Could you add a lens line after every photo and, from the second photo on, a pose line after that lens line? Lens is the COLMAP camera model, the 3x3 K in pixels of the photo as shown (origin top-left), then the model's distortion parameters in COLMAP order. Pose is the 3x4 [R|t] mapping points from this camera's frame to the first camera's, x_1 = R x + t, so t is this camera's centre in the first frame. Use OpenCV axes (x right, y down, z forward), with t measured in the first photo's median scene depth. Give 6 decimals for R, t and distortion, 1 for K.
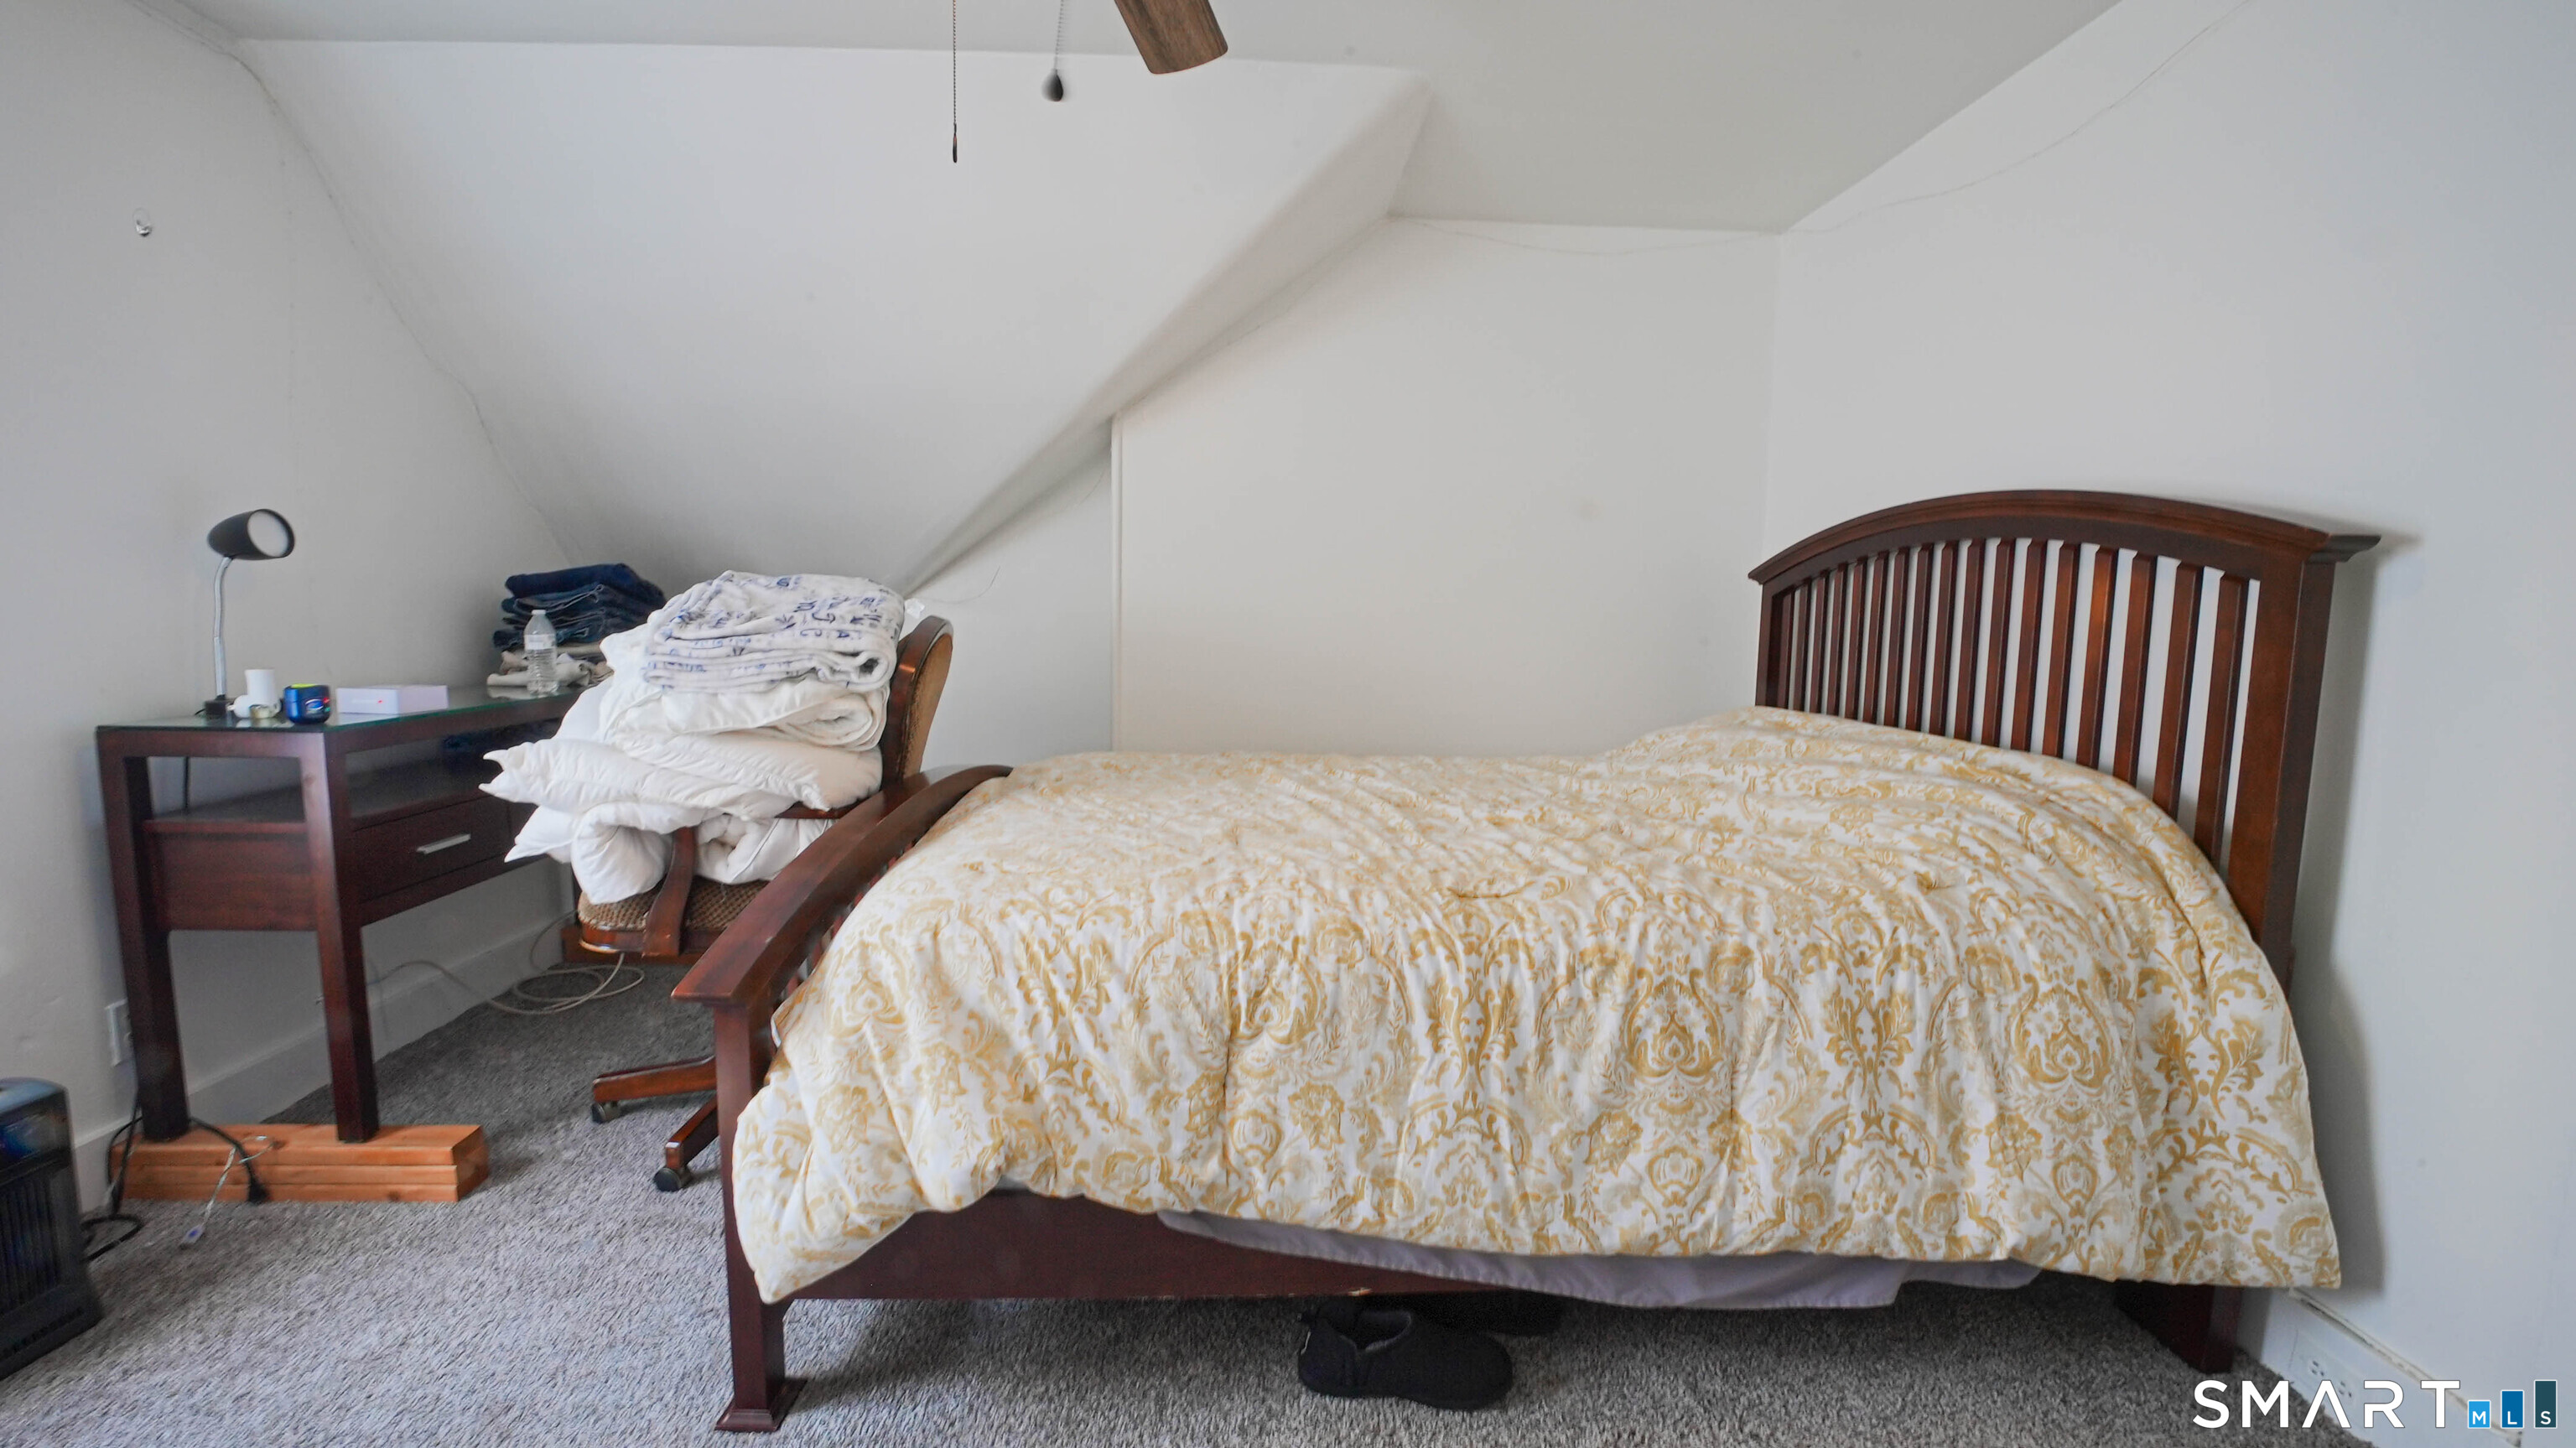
lens RADIAL K [[1068.9, 0, 1304.5], [0, 1068.9, 712.3], [0, 0, 1]] dist [-0.028066, 0.002325]
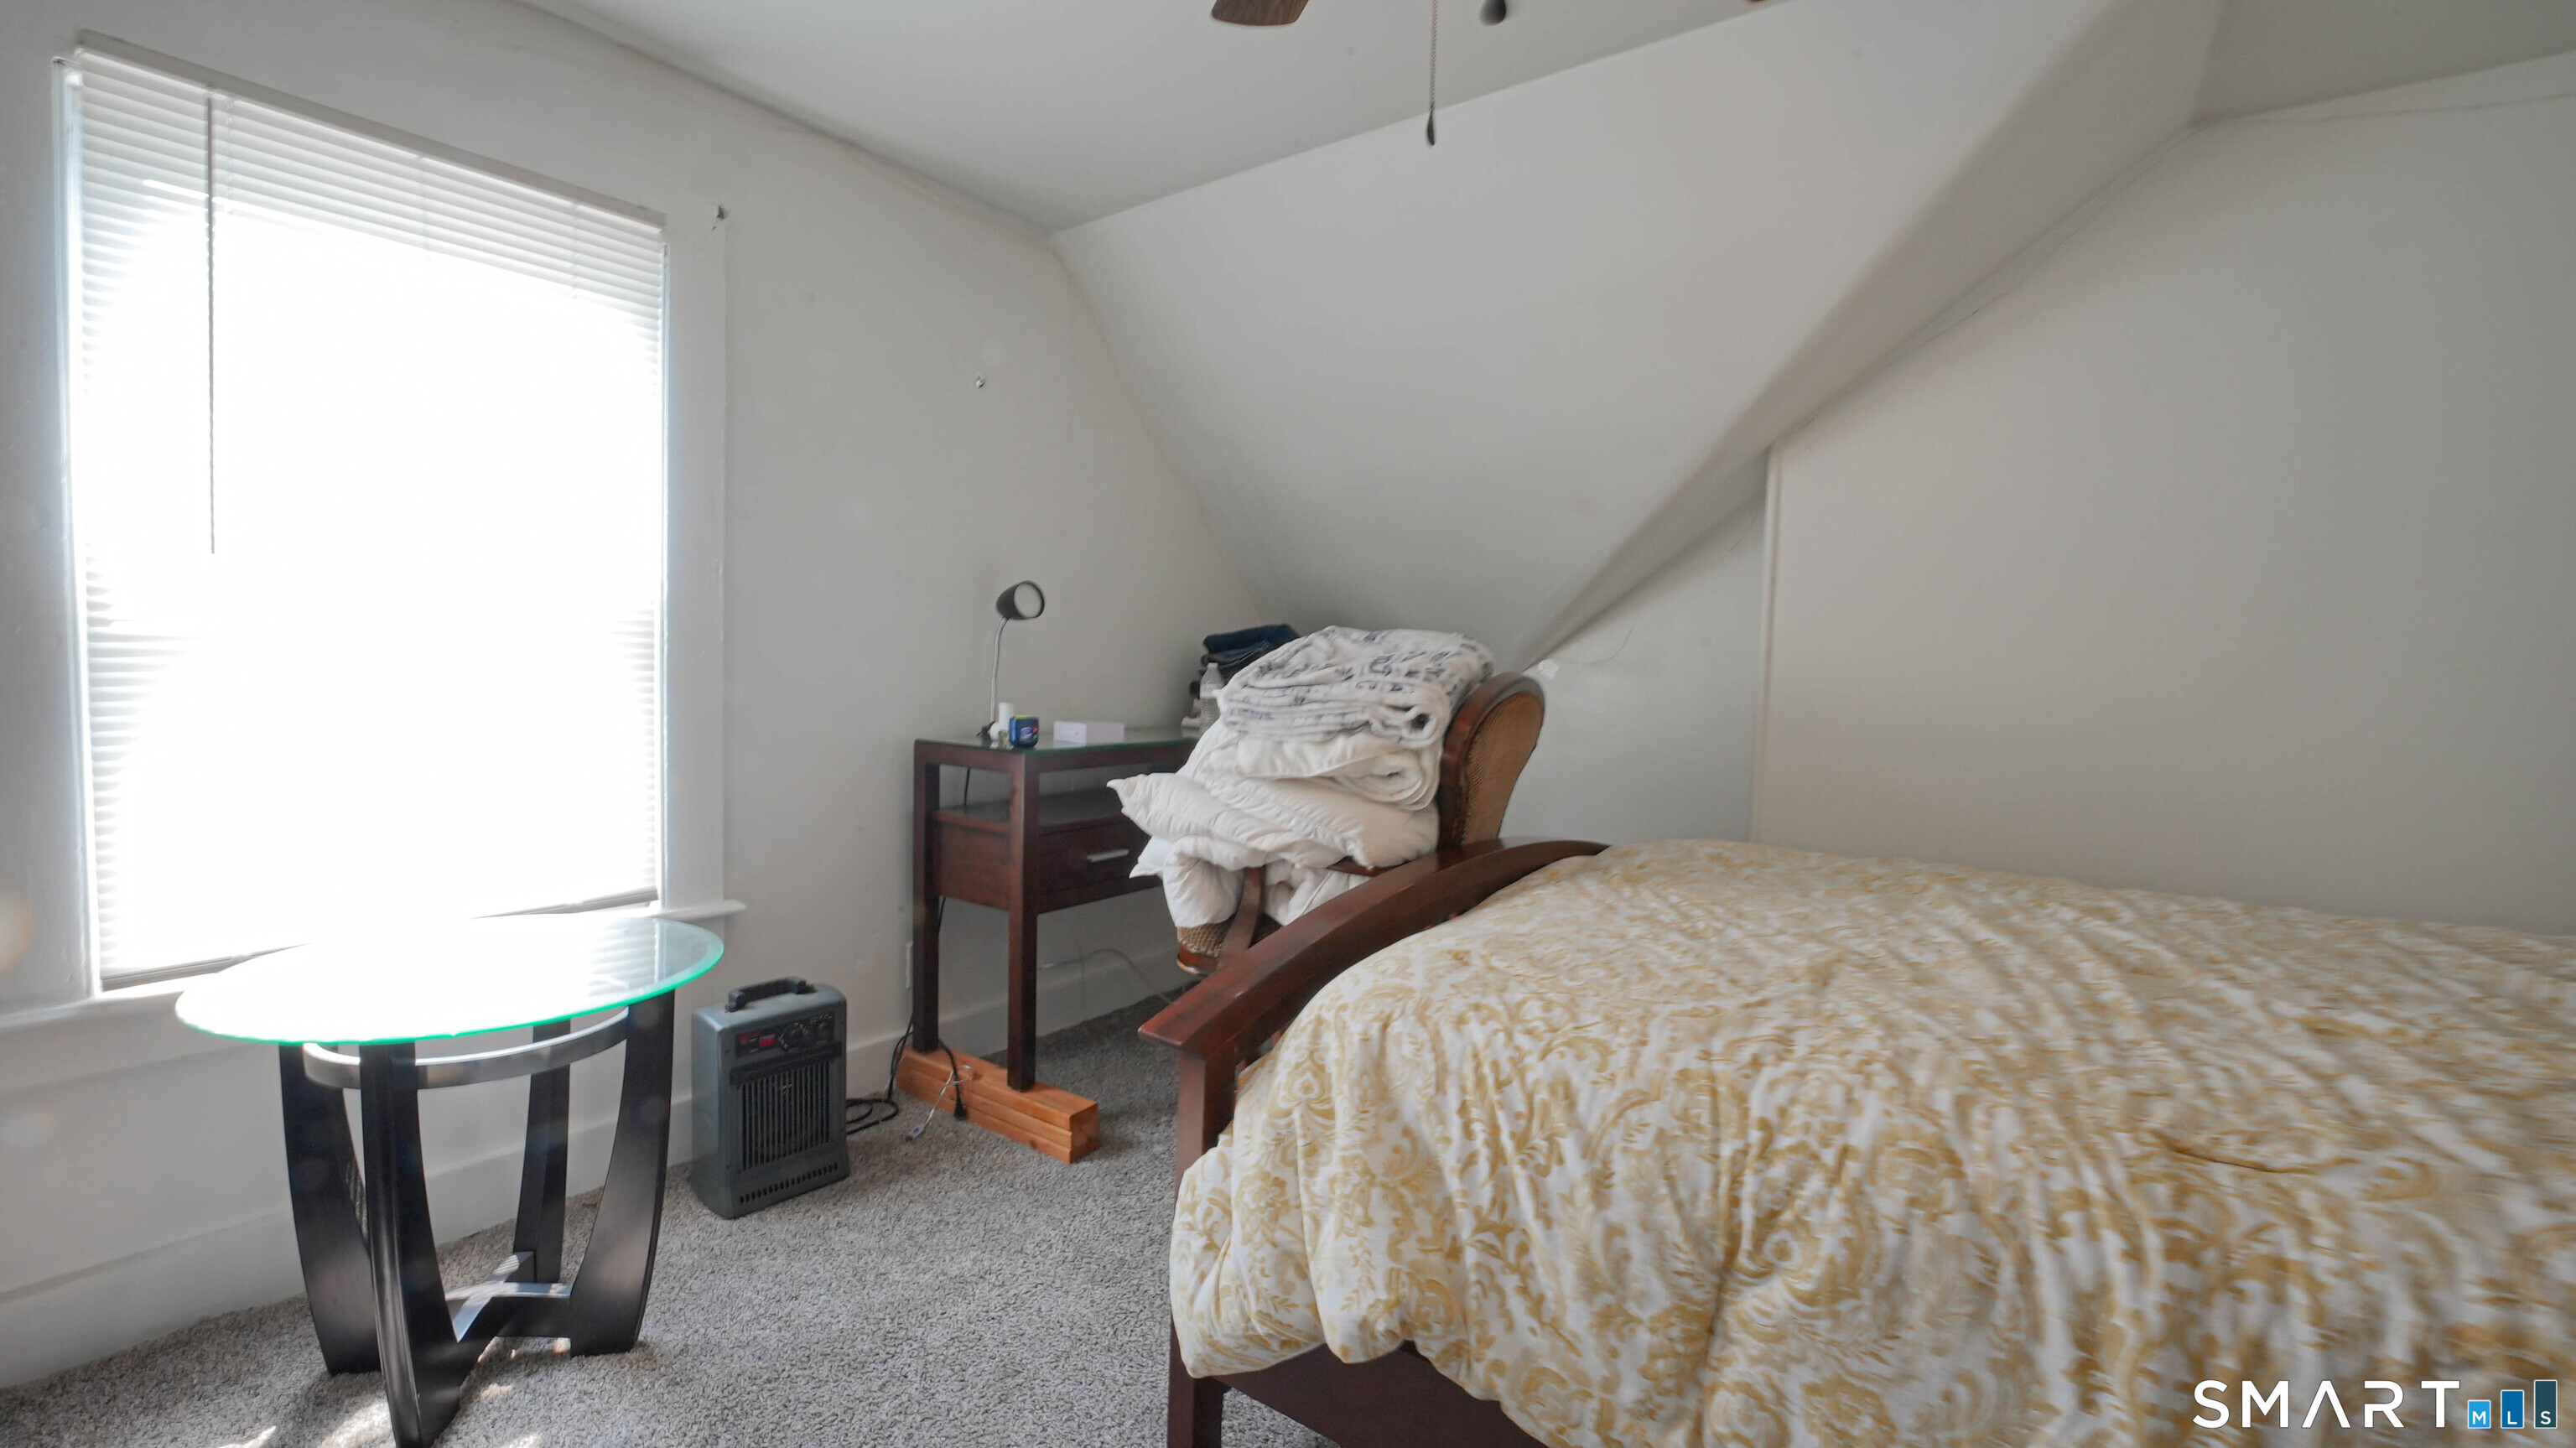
lens RADIAL K [[1068.9, 0, 1275.8], [0, 1068.9, 714.8], [0, 0, 1]] dist [-0.028066, 0.002325]
pose [[0.772922, 0.037694, -0.633380, 0.108621], [-0.077866, 0.996324, -0.035727, -0.006597], [0.629705, 0.076933, 0.773016, 0.209948]]
